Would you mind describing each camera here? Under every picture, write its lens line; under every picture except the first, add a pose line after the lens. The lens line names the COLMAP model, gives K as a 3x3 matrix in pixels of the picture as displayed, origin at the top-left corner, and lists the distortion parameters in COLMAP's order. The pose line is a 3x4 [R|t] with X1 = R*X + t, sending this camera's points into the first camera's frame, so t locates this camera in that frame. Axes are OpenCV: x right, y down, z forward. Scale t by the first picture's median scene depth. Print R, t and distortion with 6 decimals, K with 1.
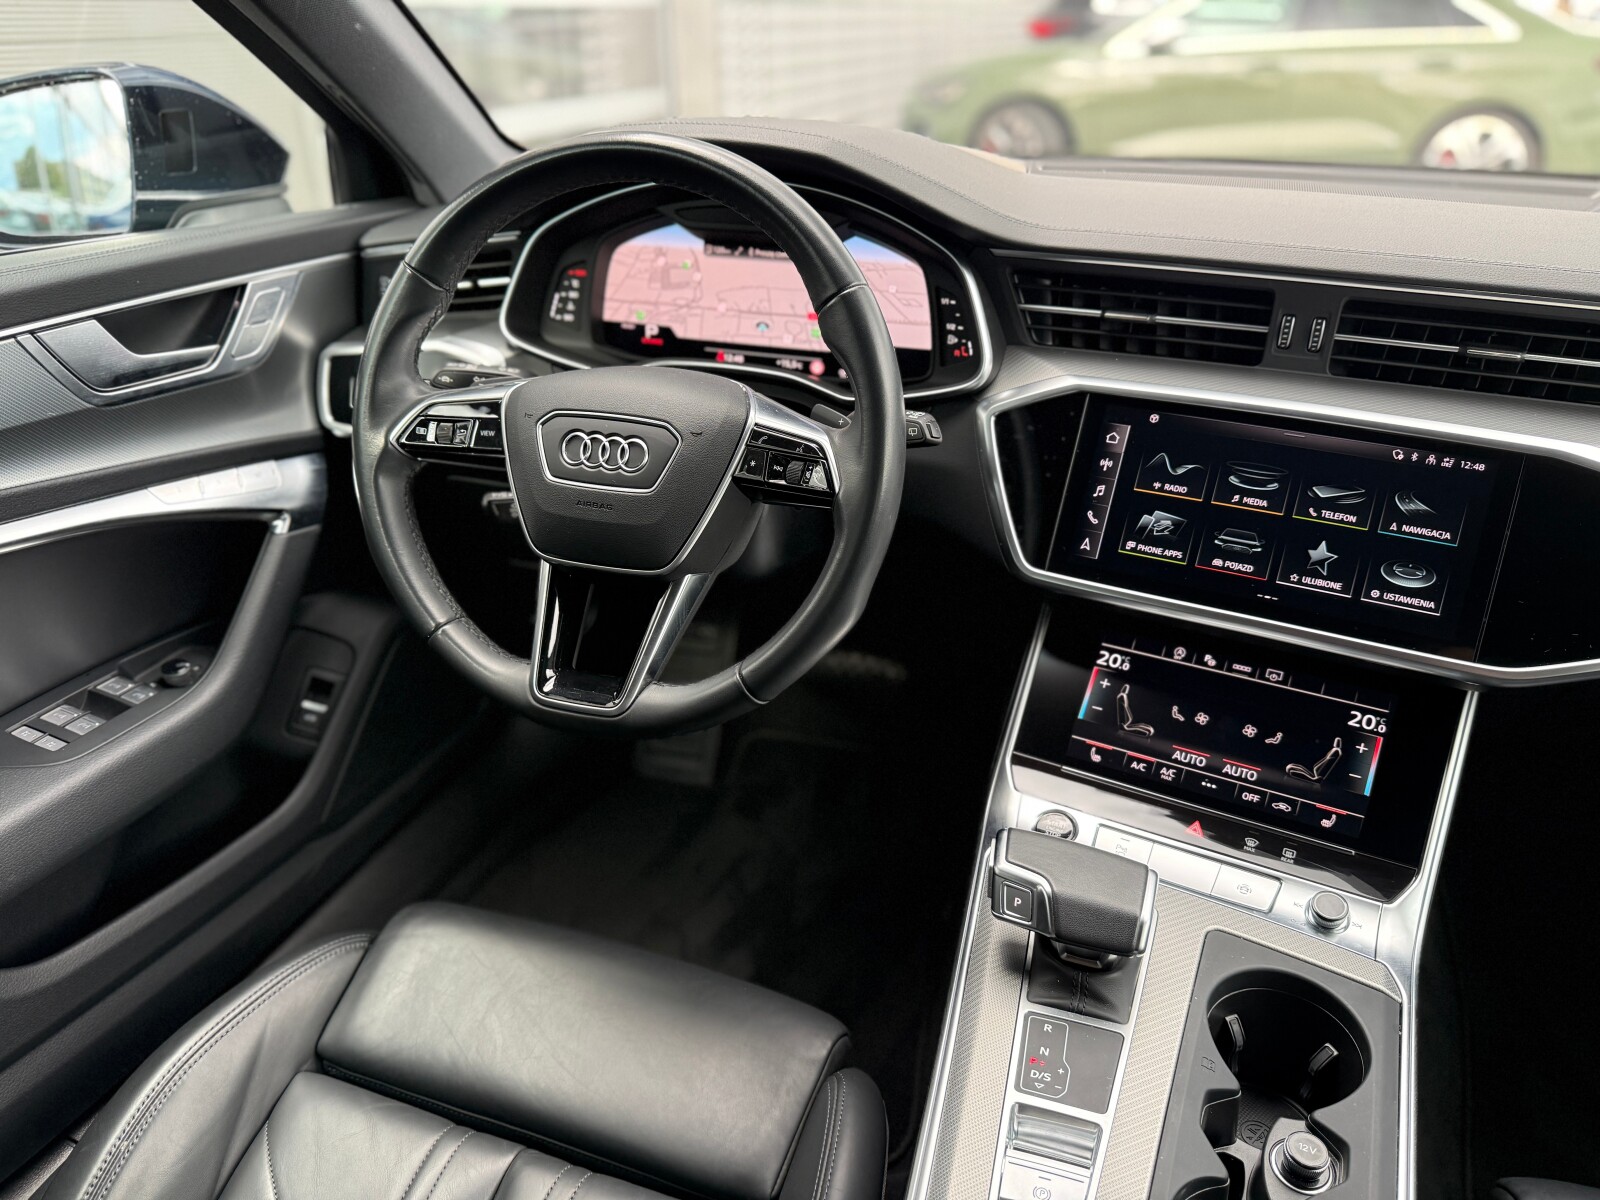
lens RADIAL K [[1134.2, 0, 799.5], [0, 1134.2, 601.7], [0, 0, 1]] dist [0.087116, -0.177676]
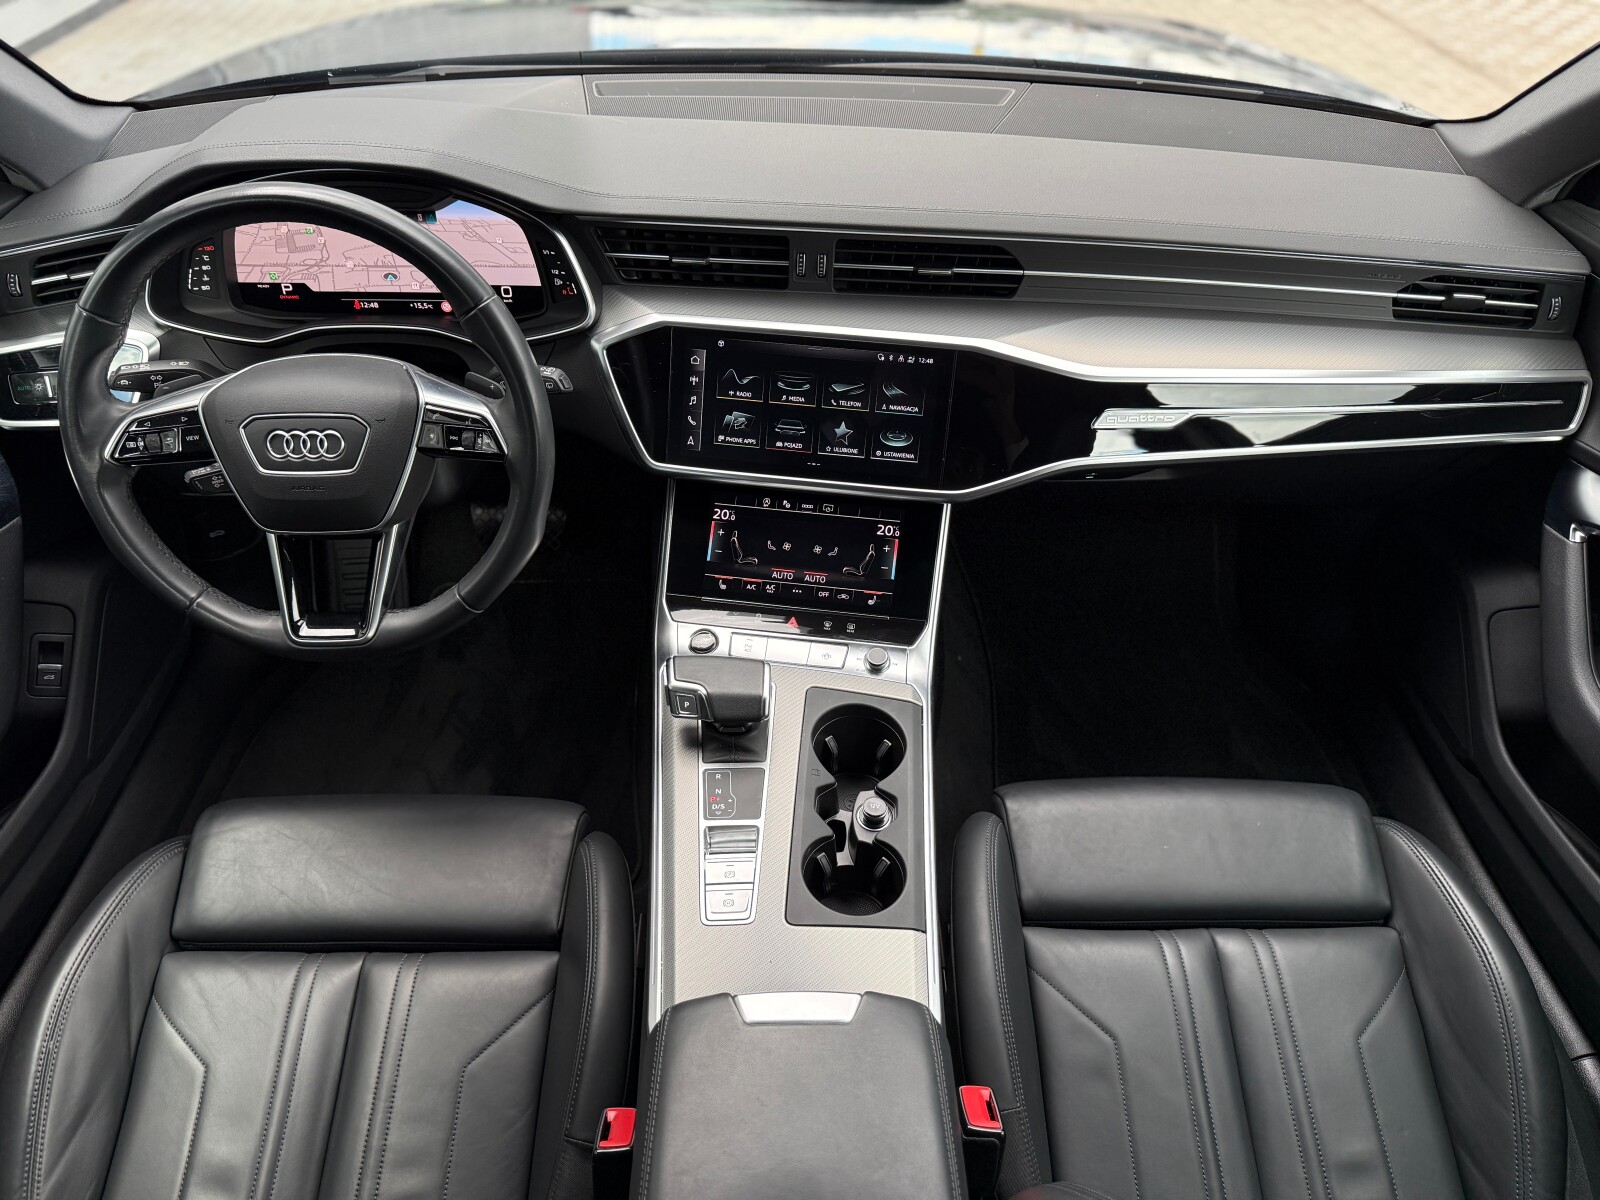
lens RADIAL K [[1108.7, 0, 803.7], [0, 1108.7, 605.2], [0, 0, 1]] dist [0.126664, -0.216300]
pose [[0.933666, -0.215243, 0.286247, -0.049690], [0.145115, 0.958065, 0.247089, -0.176681], [-0.327427, -0.189160, 0.925748, -0.336977]]
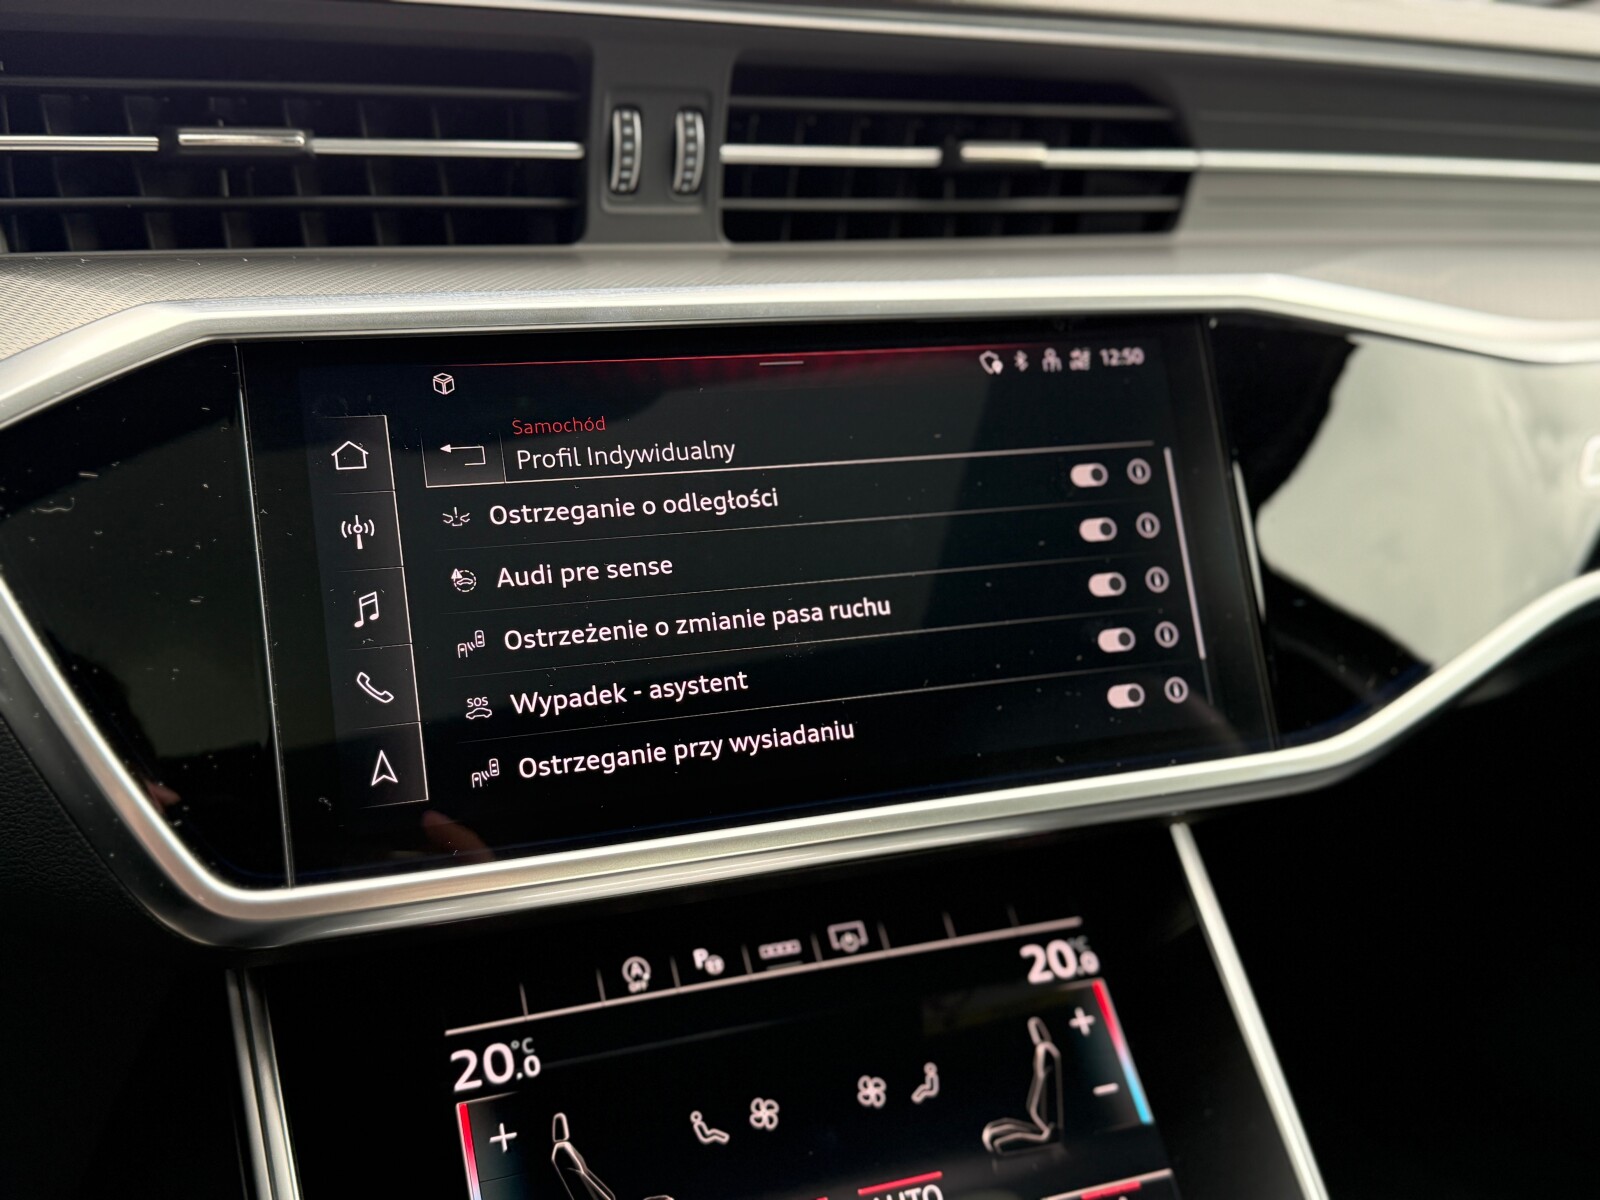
lens RADIAL K [[1664.6, 0, 800.4], [0, 1664.6, 594.4], [0, 0, 1]] dist [0.190211, -0.423550]
pose [[0.645529, -0.214981, 0.732854, -0.020790], [0.322295, 0.946619, -0.006203, -0.057909], [-0.692400, 0.240200, 0.680358, 0.578253]]
